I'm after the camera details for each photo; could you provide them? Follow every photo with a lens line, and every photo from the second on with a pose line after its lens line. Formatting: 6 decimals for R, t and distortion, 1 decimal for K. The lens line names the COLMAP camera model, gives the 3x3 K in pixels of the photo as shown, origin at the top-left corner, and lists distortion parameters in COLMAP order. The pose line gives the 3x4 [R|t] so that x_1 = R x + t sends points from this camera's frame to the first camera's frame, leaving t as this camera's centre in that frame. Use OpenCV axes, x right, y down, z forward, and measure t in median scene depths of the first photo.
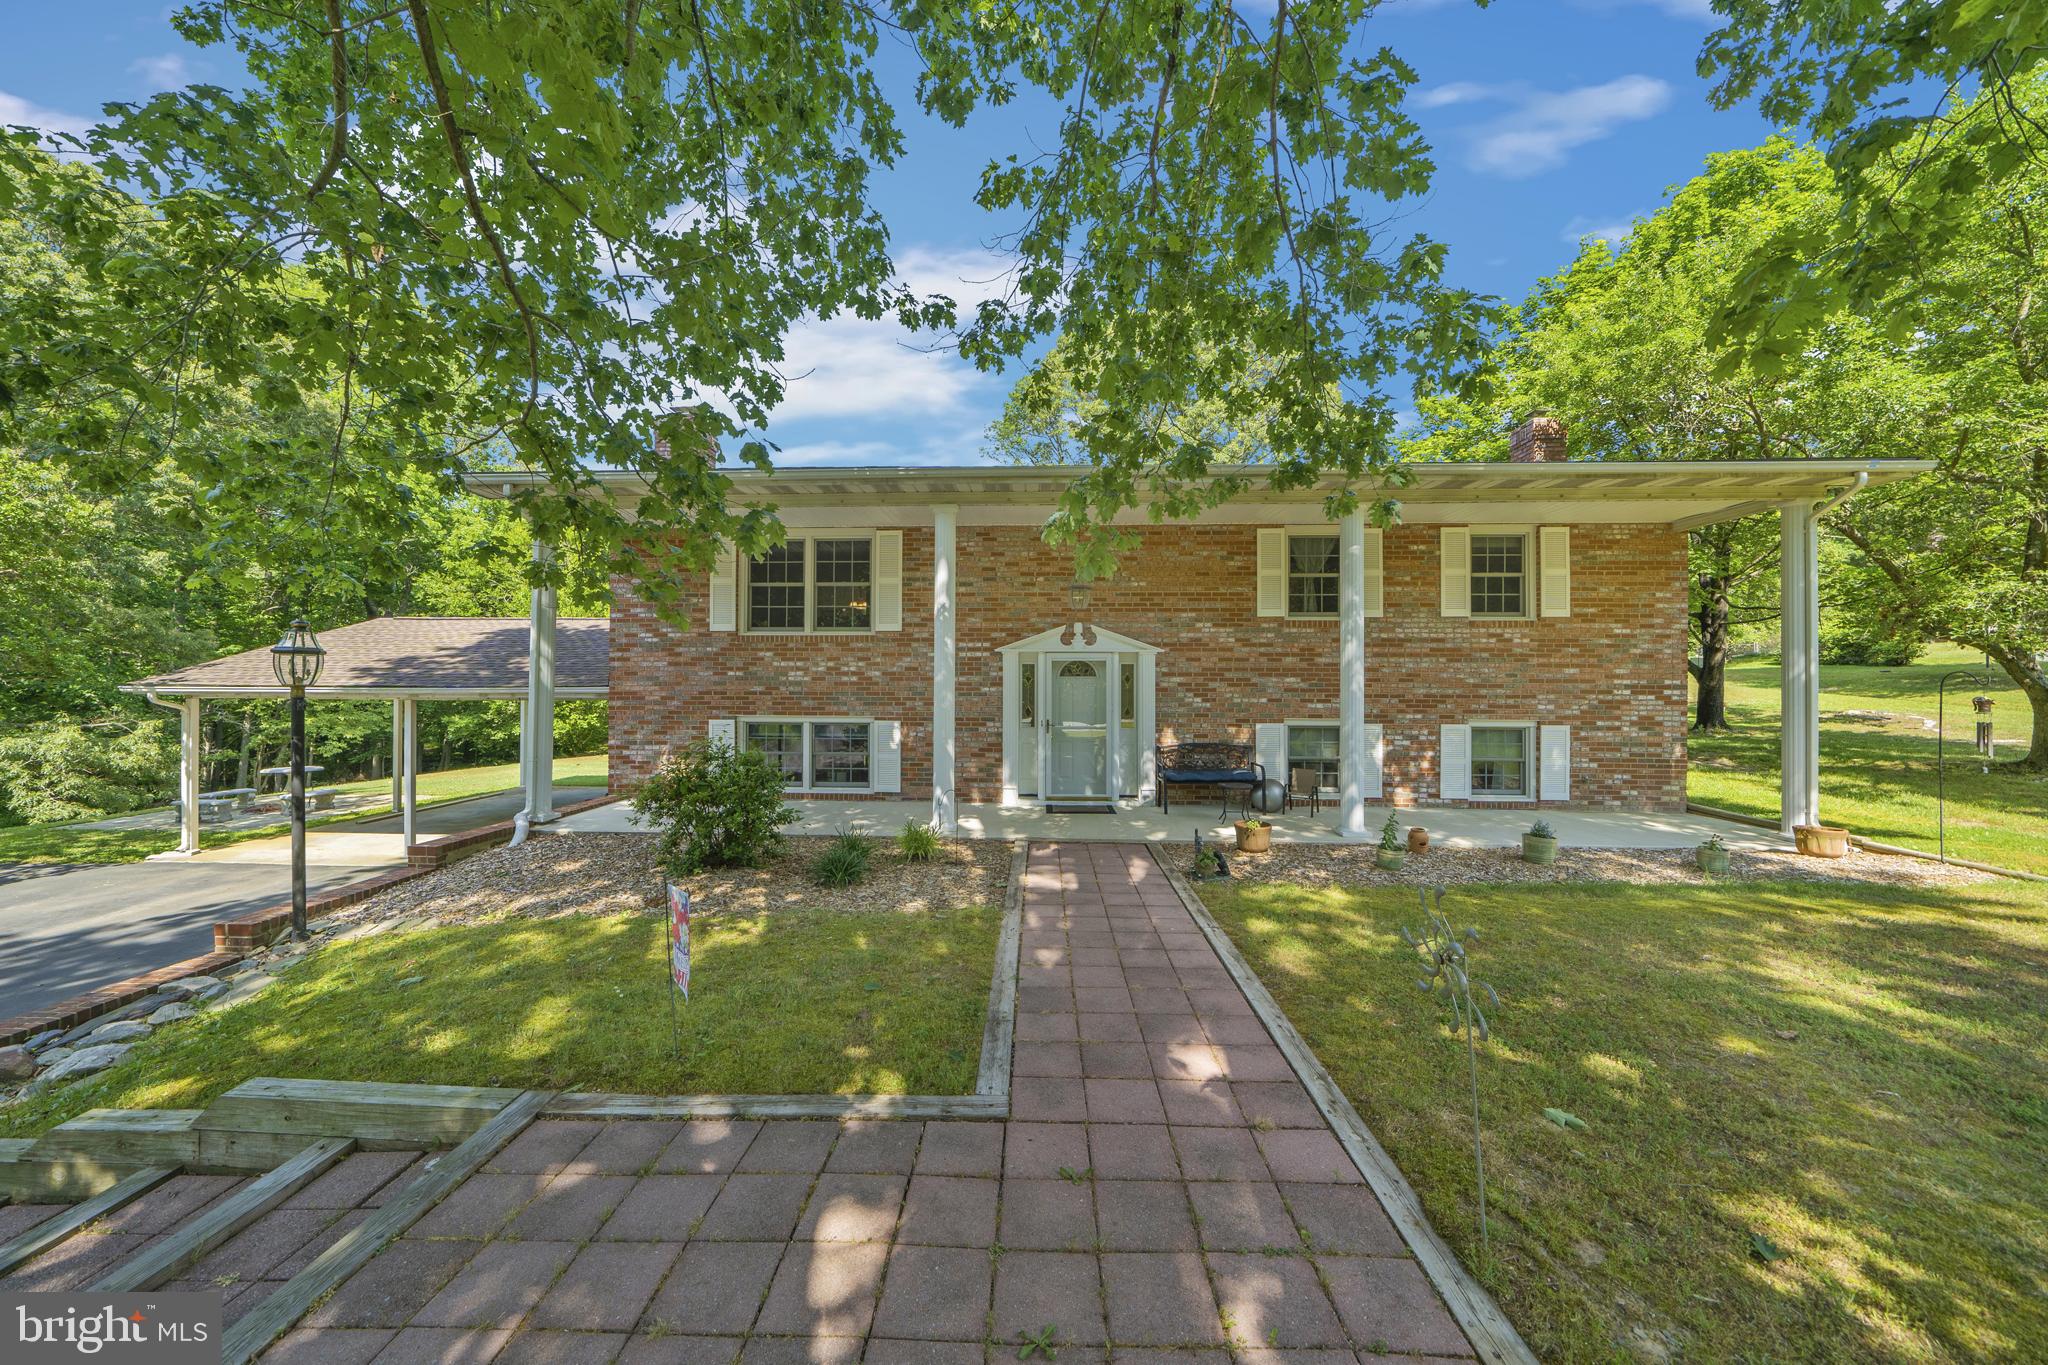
lens RADIAL K [[699.2, 0, 999.8], [0, 699.2, 681.1], [0, 0, 1]] dist [-0.000260, -0.000034]
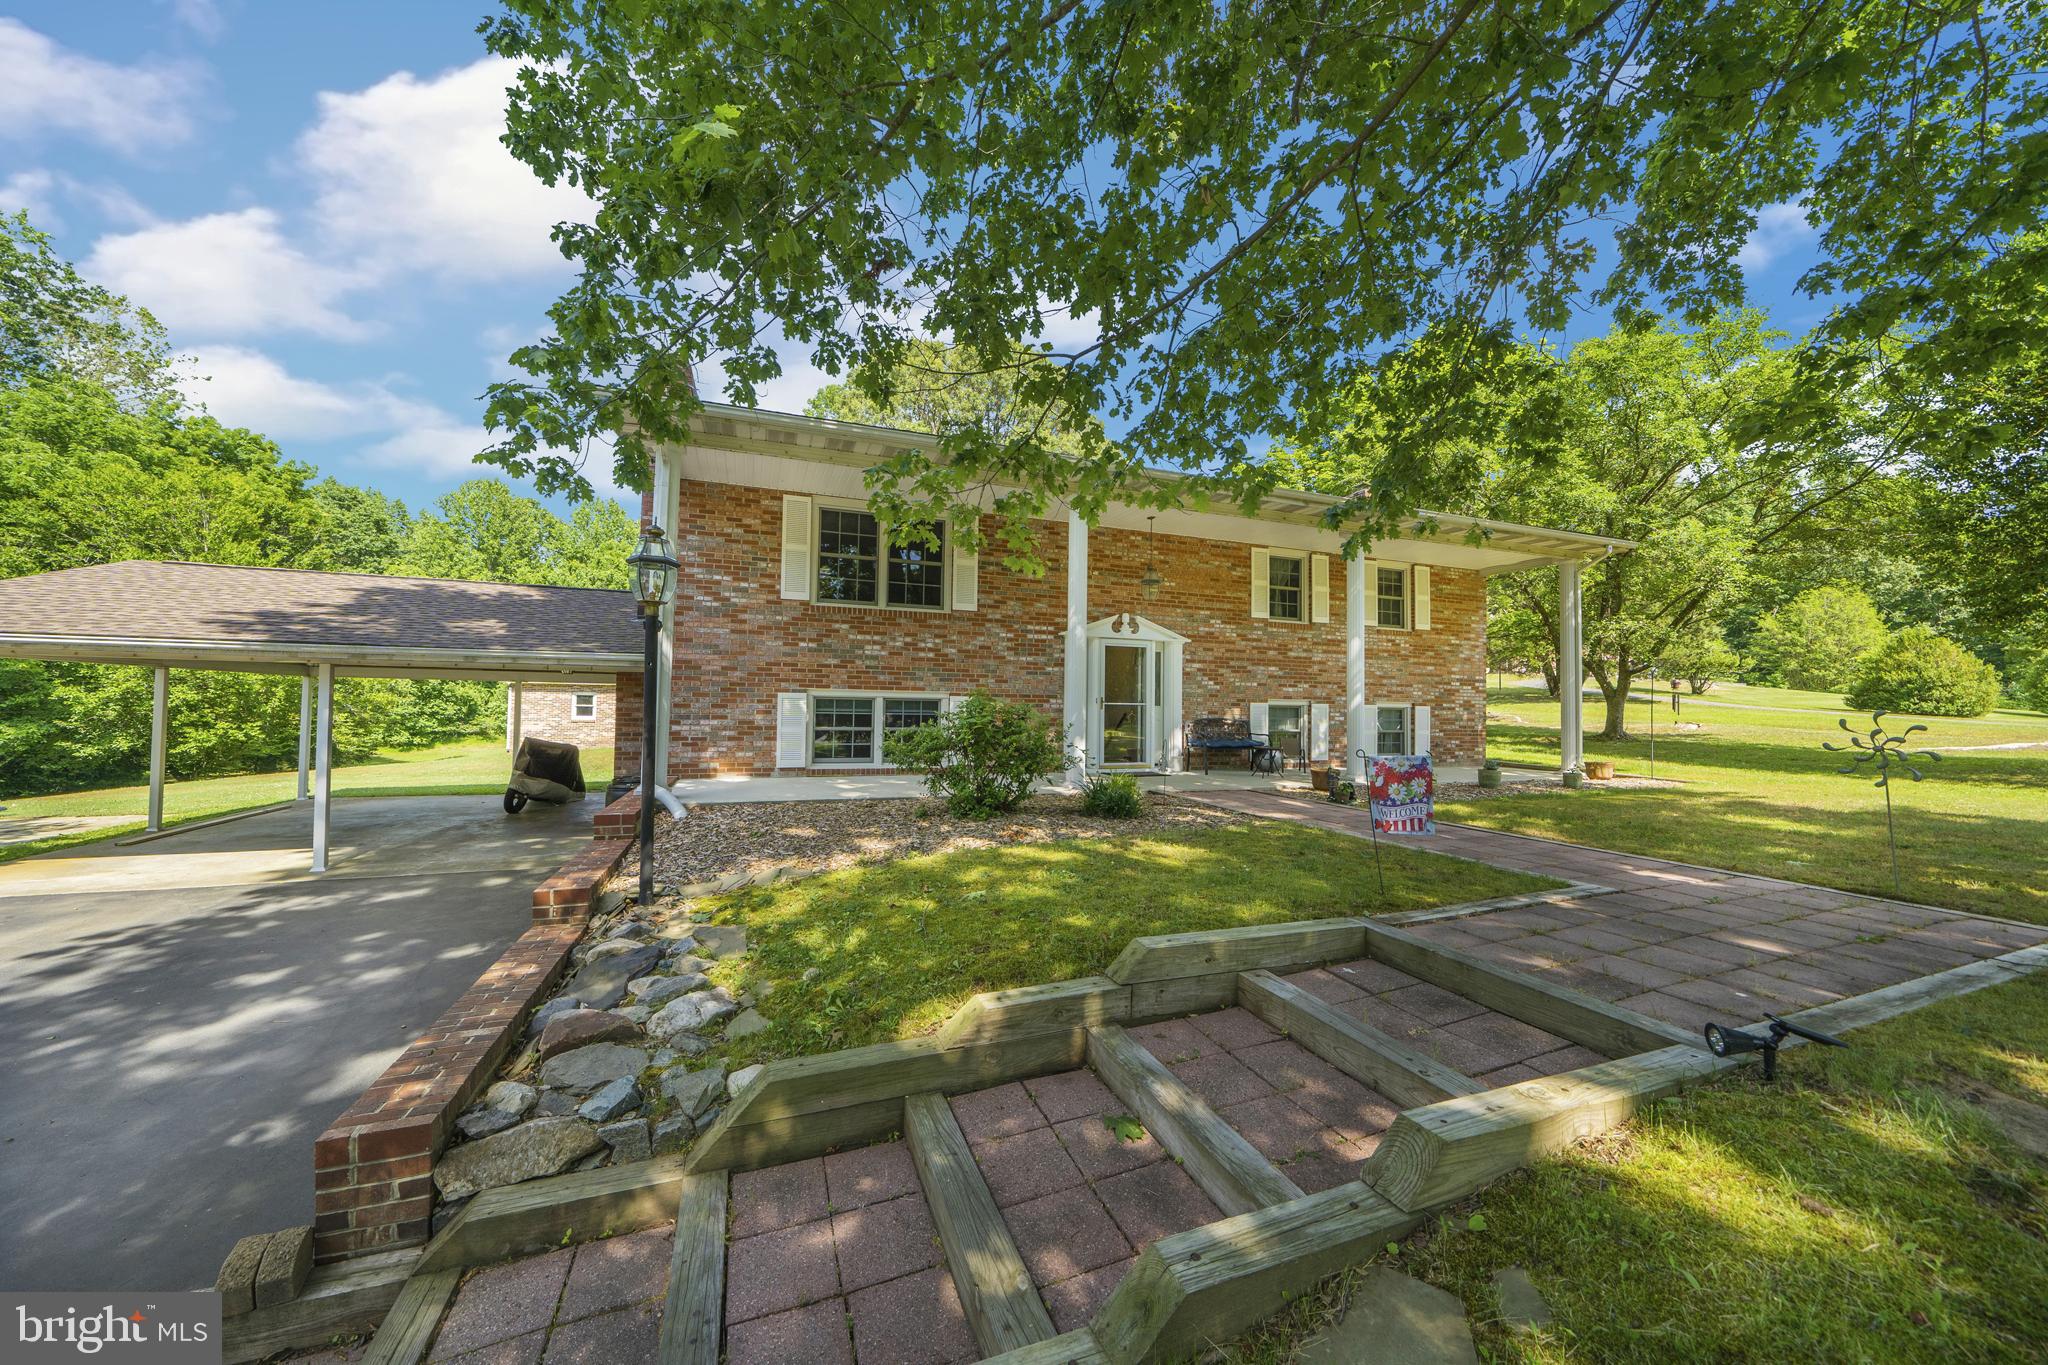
lens RADIAL K [[677.2, 0, 1024.0], [0, 677.2, 682.5], [0, 0, 1]] dist [-0.000622, -0.000042]
pose [[0.926447, 0.023130, 0.375714, -0.456935], [-0.014306, 0.999553, -0.026259, 0.061506], [-0.376153, 0.018953, 0.926364, 0.033719]]
